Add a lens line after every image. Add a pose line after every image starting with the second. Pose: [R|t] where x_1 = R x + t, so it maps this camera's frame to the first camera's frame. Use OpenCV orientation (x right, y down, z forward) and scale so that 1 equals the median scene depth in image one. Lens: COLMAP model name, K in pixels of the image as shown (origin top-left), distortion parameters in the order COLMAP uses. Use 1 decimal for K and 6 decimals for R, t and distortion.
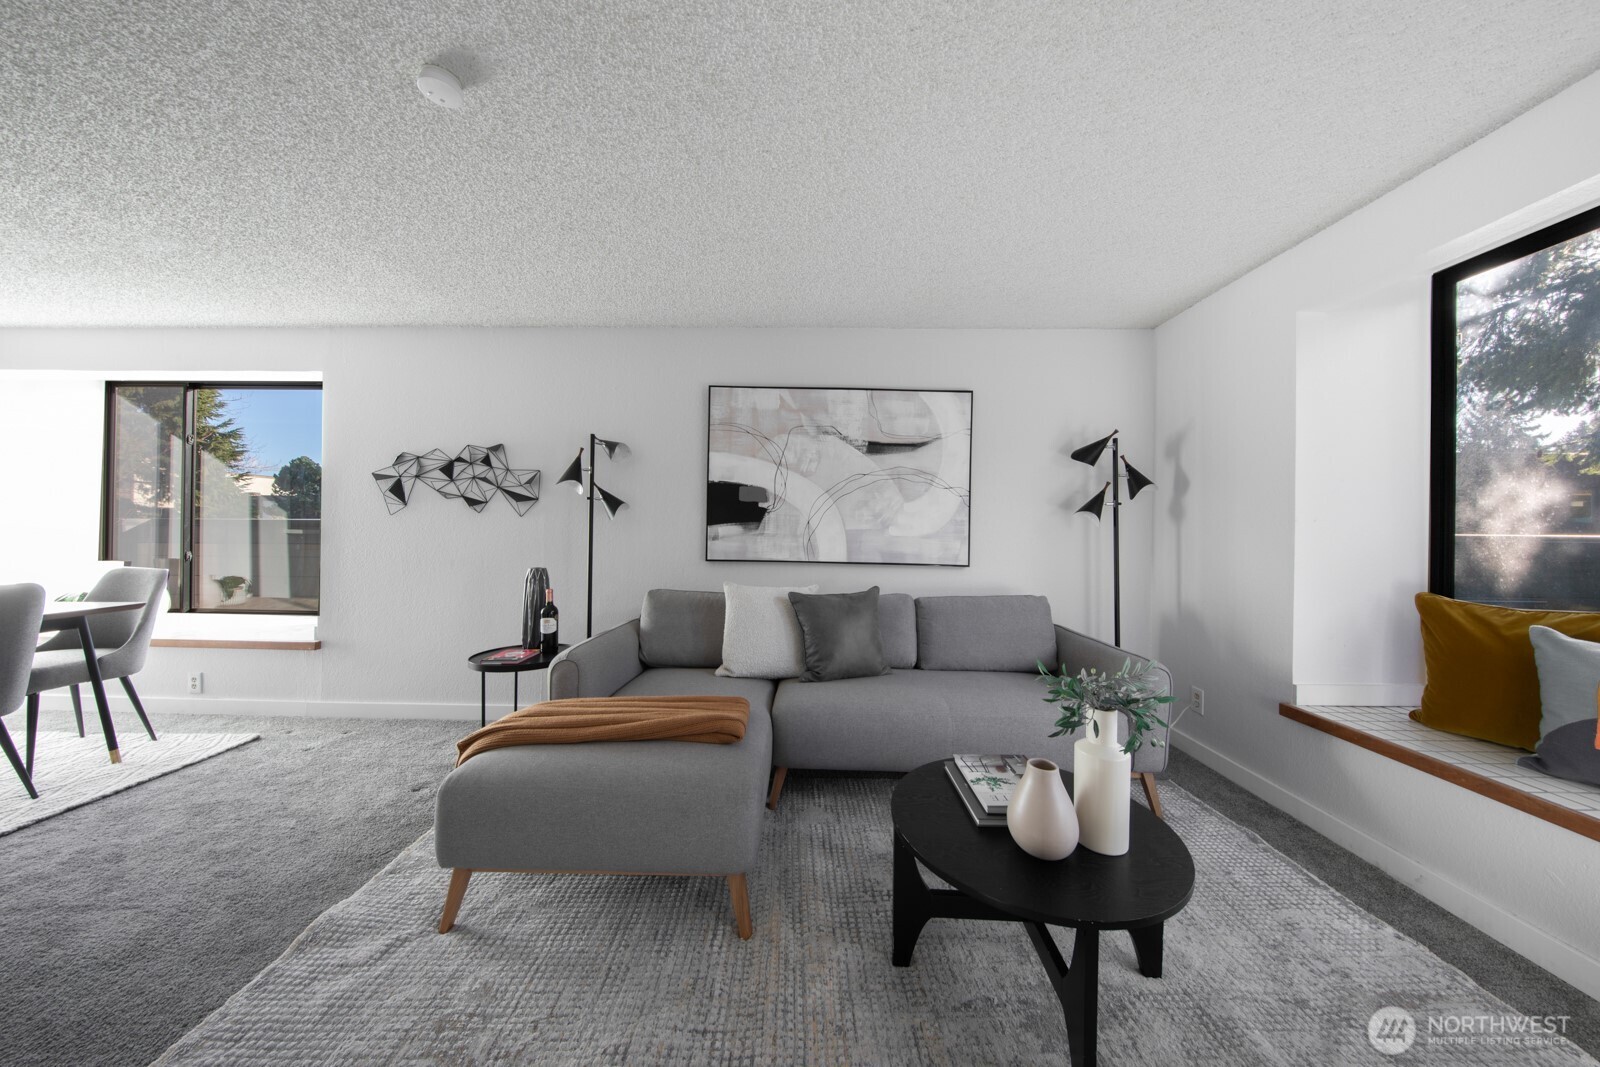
lens RADIAL K [[506.0, 0, 803.0], [0, 506.0, 527.4], [0, 0, 1]] dist [0.003590, -0.003184]
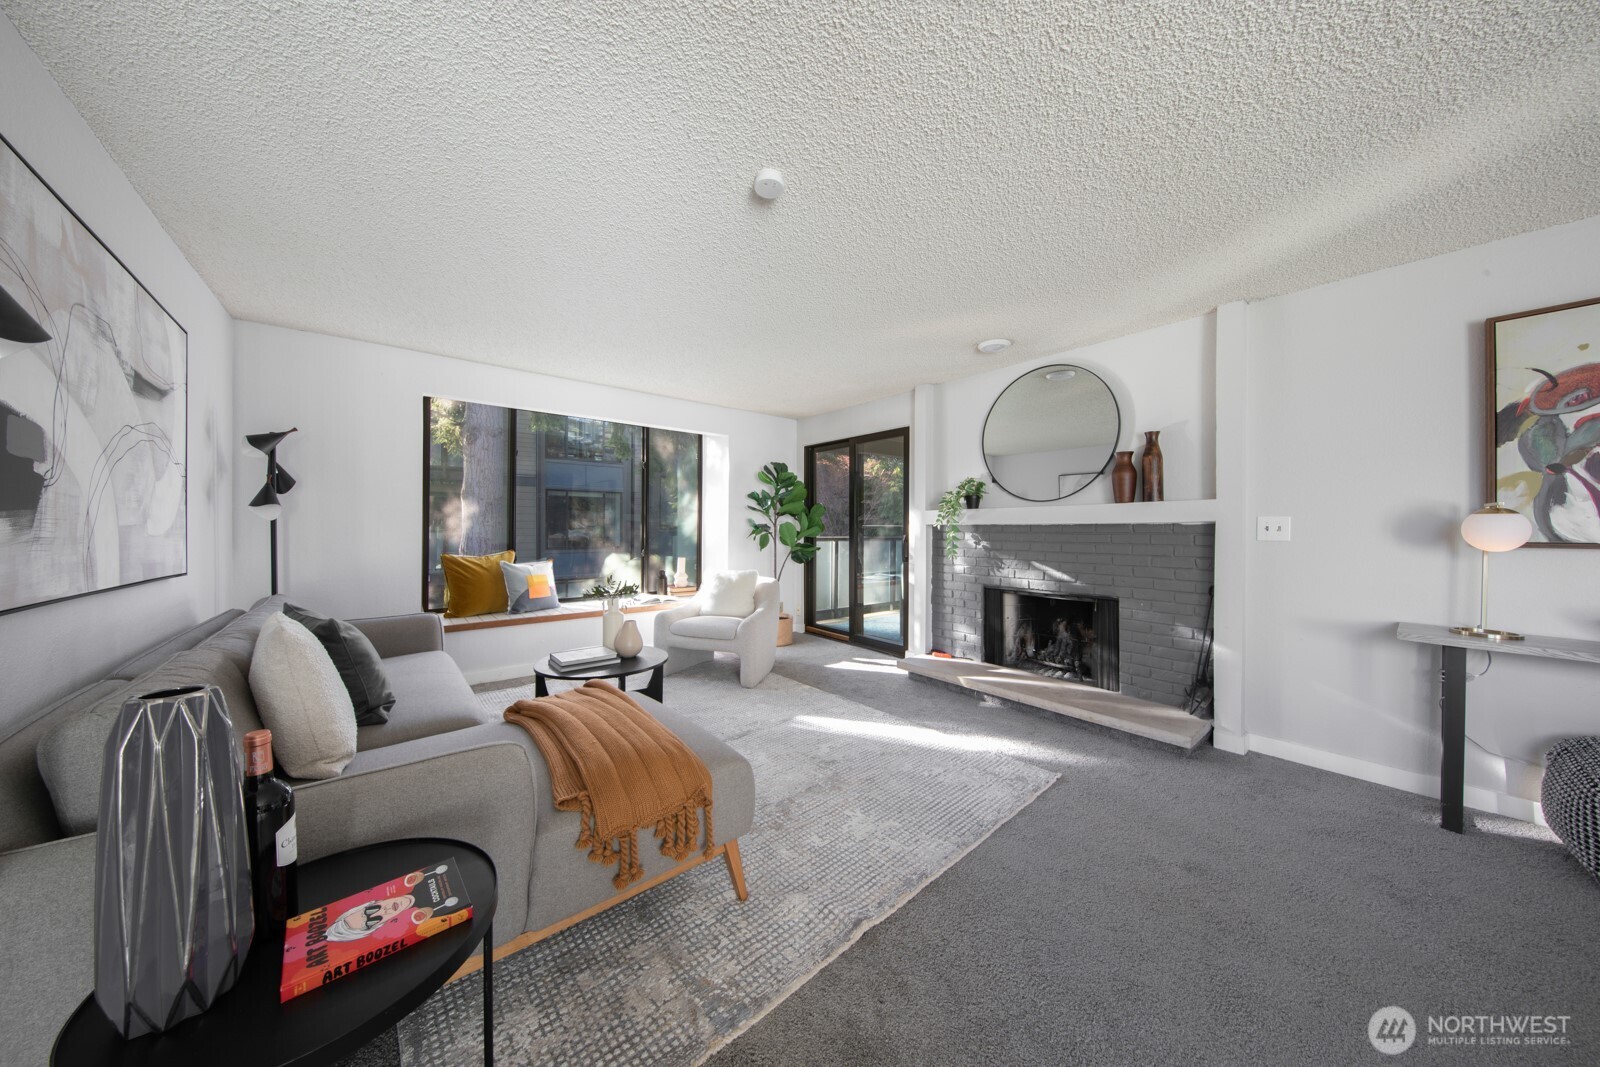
lens RADIAL K [[506.0, 0, 803.0], [0, 506.0, 527.4], [0, 0, 1]] dist [0.003590, -0.003184]
pose [[-0.647646, -0.016552, 0.761761, -0.791329], [-0.015410, 0.999844, 0.008624, -0.009417], [-0.761785, -0.006154, -0.647800, 0.792910]]
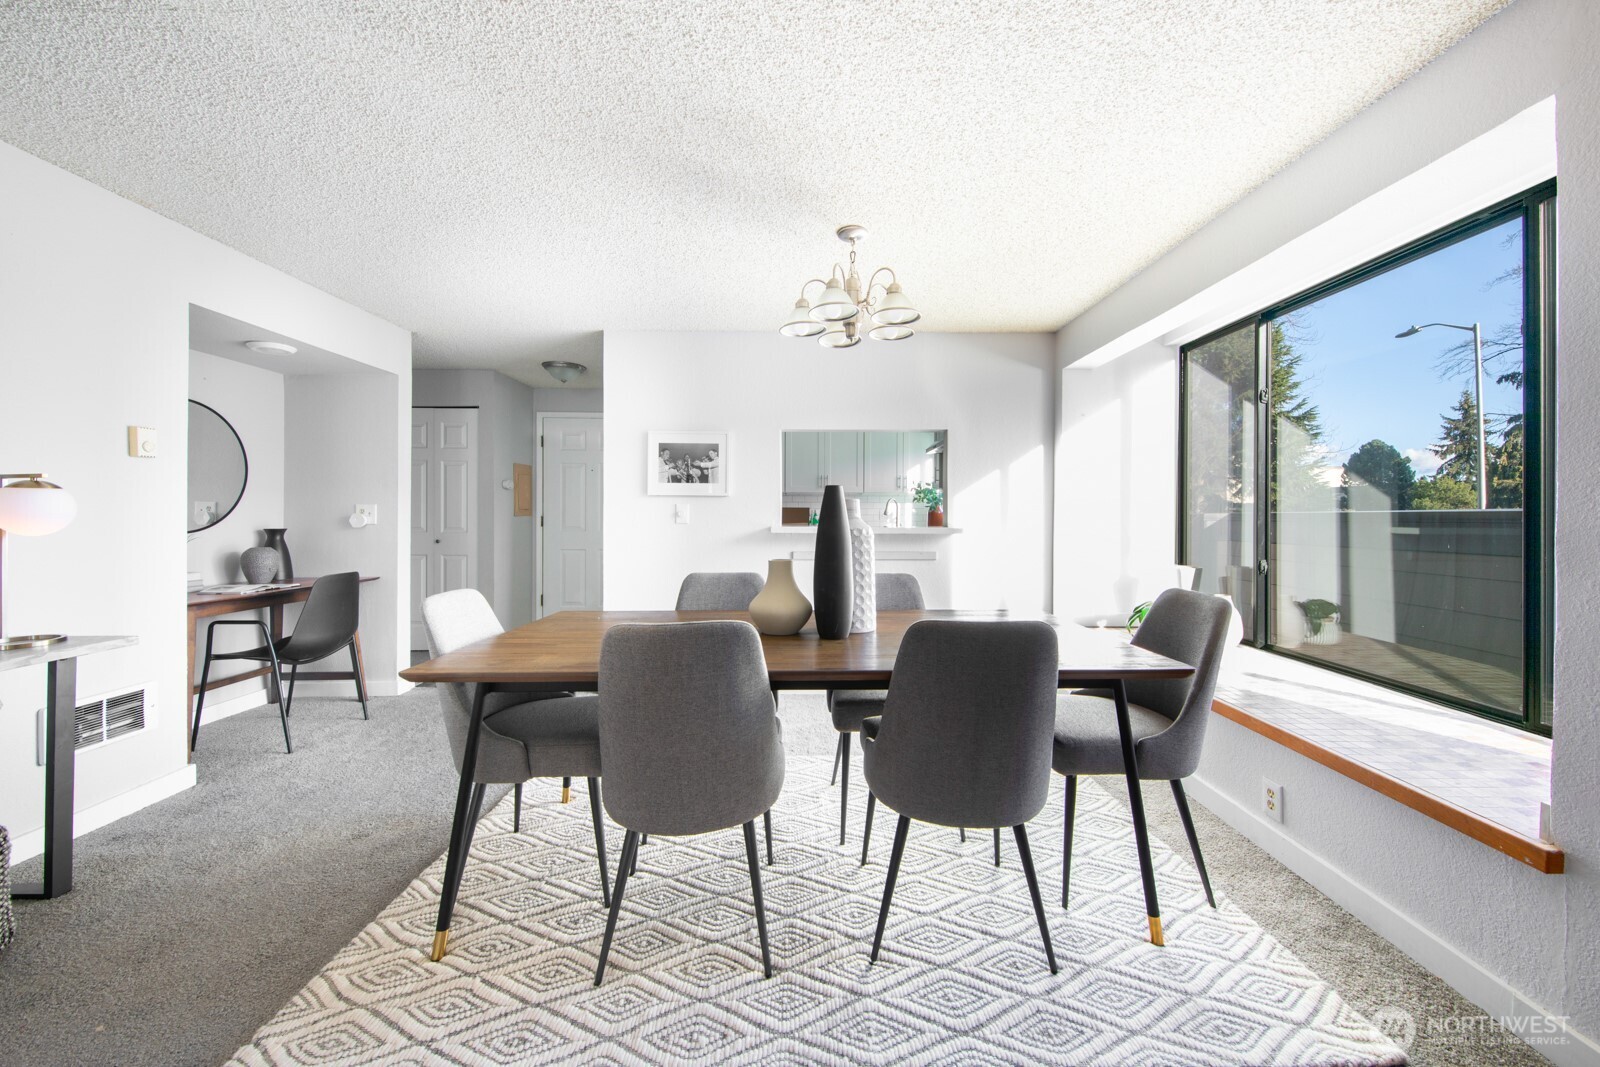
lens RADIAL K [[590.8, 0, 806.8], [0, 590.8, 513.7], [0, 0, 1]] dist [0.001128, -0.000326]
pose [[0.025911, -0.013596, -0.999572, -0.573252], [0.000045, 0.999908, -0.013600, -0.005655], [0.999664, 0.000308, 0.025909, 0.480585]]
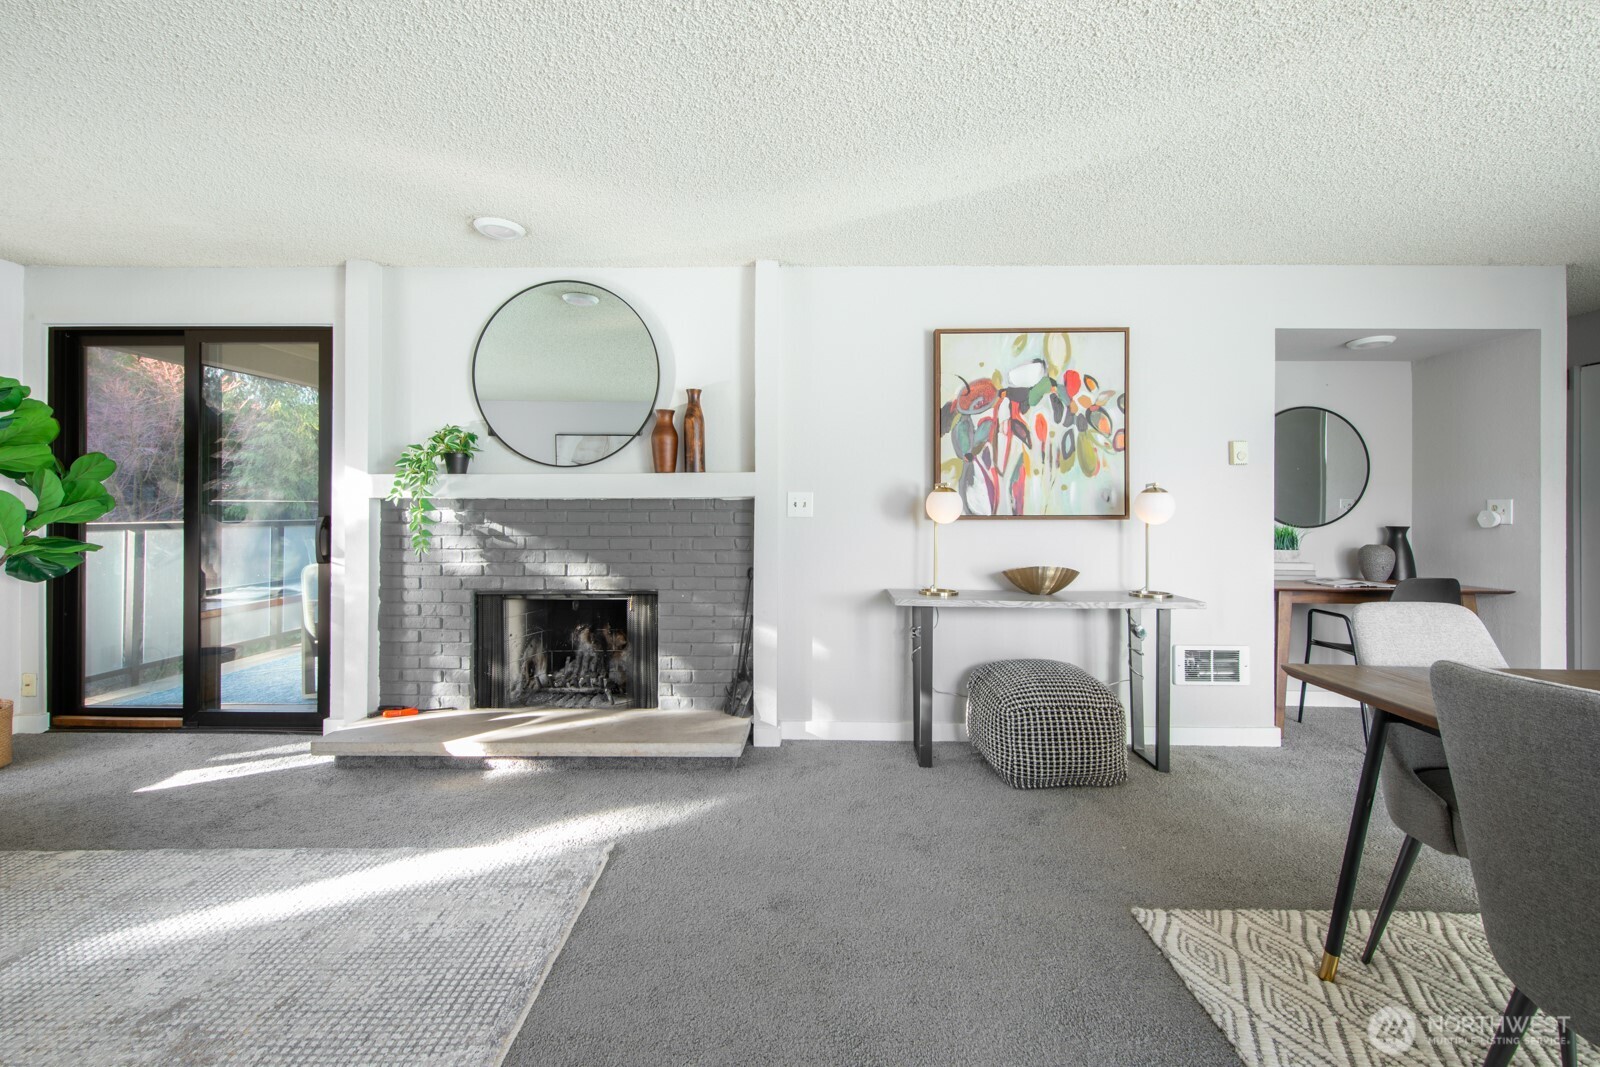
lens RADIAL K [[671.7, 0, 815.3], [0, 671.7, 501.6], [0, 0, 1]] dist [0.017242, -0.010087]
pose [[-0.999832, -0.017828, -0.004195, -0.672709], [-0.017787, 0.999796, -0.009566, -0.006840], [0.004365, -0.009490, -0.999945, 0.736601]]
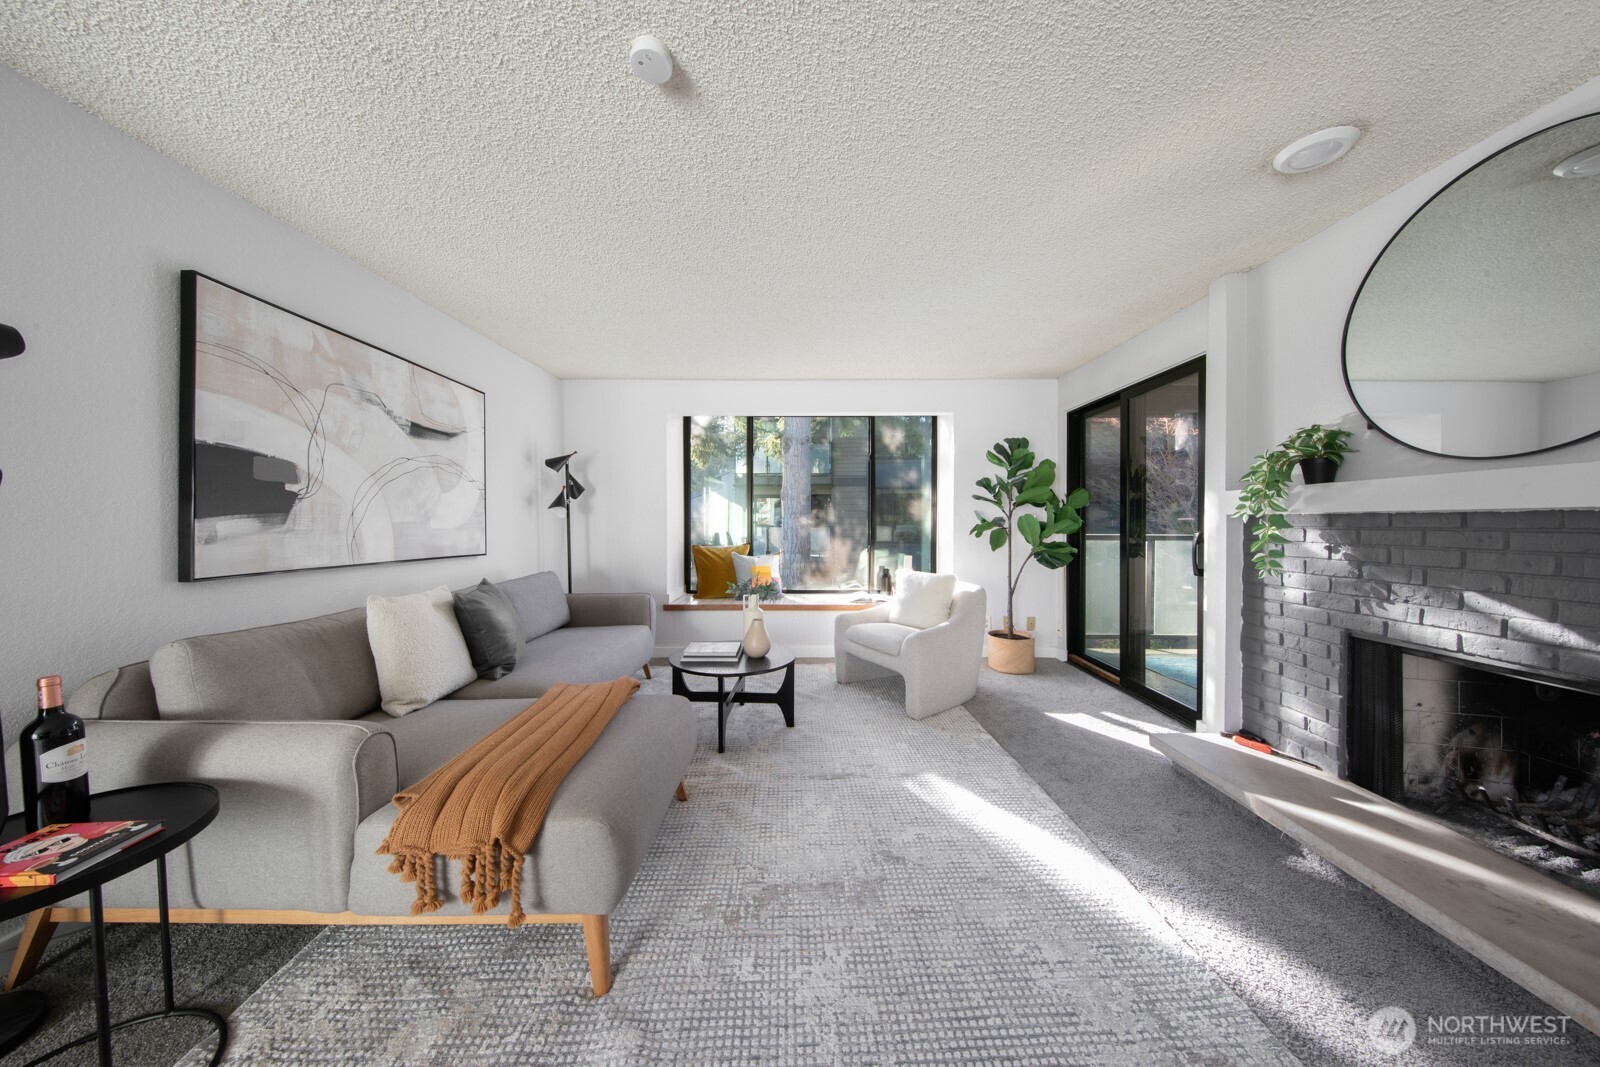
lens RADIAL K [[506.0, 0, 803.0], [0, 506.0, 527.4], [0, 0, 1]] dist [0.003590, -0.003184]
pose [[-0.010248, -0.025113, 0.999632, -0.761399], [-0.001692, 0.999684, 0.025097, -0.009556], [-0.999946, -0.001434, -0.010287, 0.327708]]
